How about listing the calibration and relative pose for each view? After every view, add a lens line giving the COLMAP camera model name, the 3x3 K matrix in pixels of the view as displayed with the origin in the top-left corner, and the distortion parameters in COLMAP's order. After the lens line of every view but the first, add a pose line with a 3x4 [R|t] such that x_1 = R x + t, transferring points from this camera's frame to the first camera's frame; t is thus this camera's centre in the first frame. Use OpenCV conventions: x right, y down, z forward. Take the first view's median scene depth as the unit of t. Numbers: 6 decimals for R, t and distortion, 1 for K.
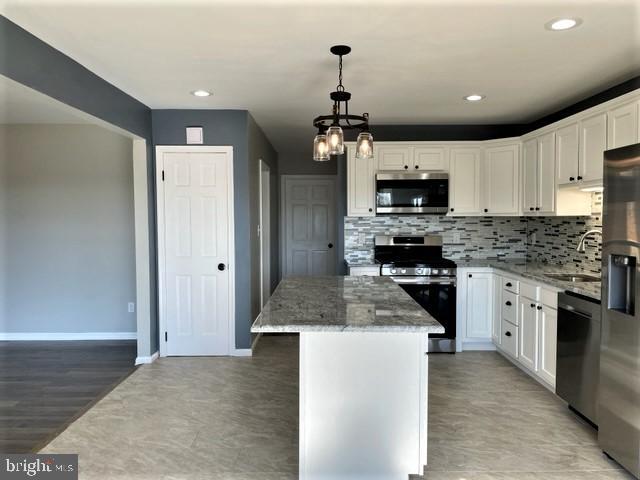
lens RADIAL K [[483.6, 0, 324.2], [0, 483.6, 239.9], [0, 0, 1]] dist [0.059171, -0.075410]
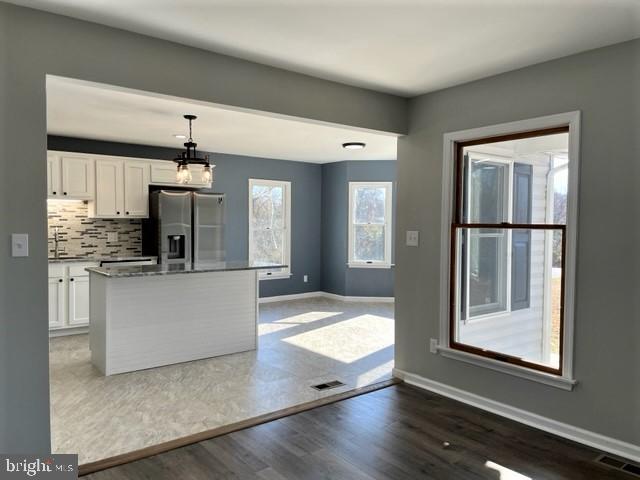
lens RADIAL K [[483.6, 0, 322.7], [0, 483.6, 241.4], [0, 0, 1]] dist [0.059171, -0.075410]
pose [[-0.609763, -0.034311, 0.791841, -0.929696], [0.032468, 0.997143, 0.068209, -0.041556], [-0.791918, 0.067301, -0.606907, 1.000729]]
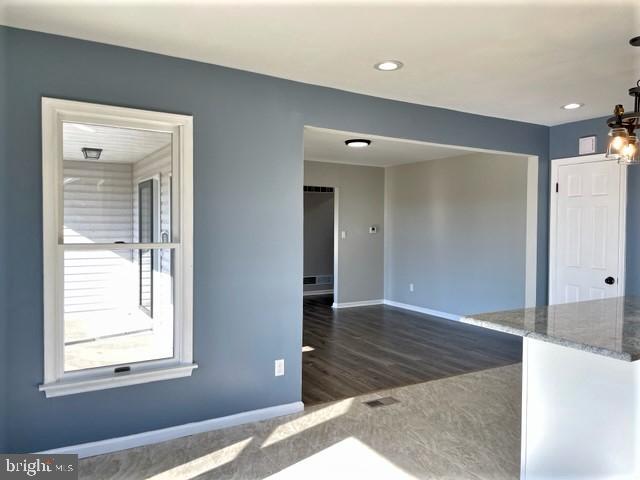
lens RADIAL K [[483.6, 0, 318.1], [0, 483.6, 240.5], [0, 0, 1]] dist [0.059171, -0.075410]
pose [[0.491985, 0.031012, -0.870051, 0.318685], [-0.044772, 0.998944, 0.010289, -0.006056], [0.869452, 0.033892, 0.492854, 0.035431]]
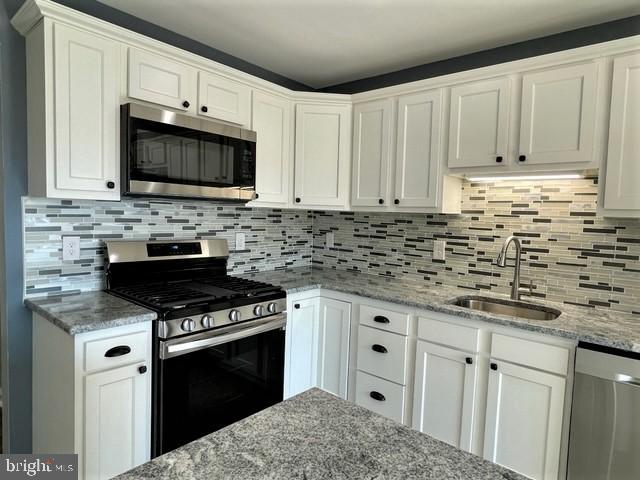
lens RADIAL K [[391.5, 0, 327.0], [0, 391.5, 233.7], [0, 0, 1]] dist [-0.007270, -0.001078]
pose [[0.657595, -0.011827, 0.753279, -0.041631], [-0.000623, 0.999868, 0.016242, -0.024947], [-0.753371, -0.011150, 0.657501, 0.651632]]
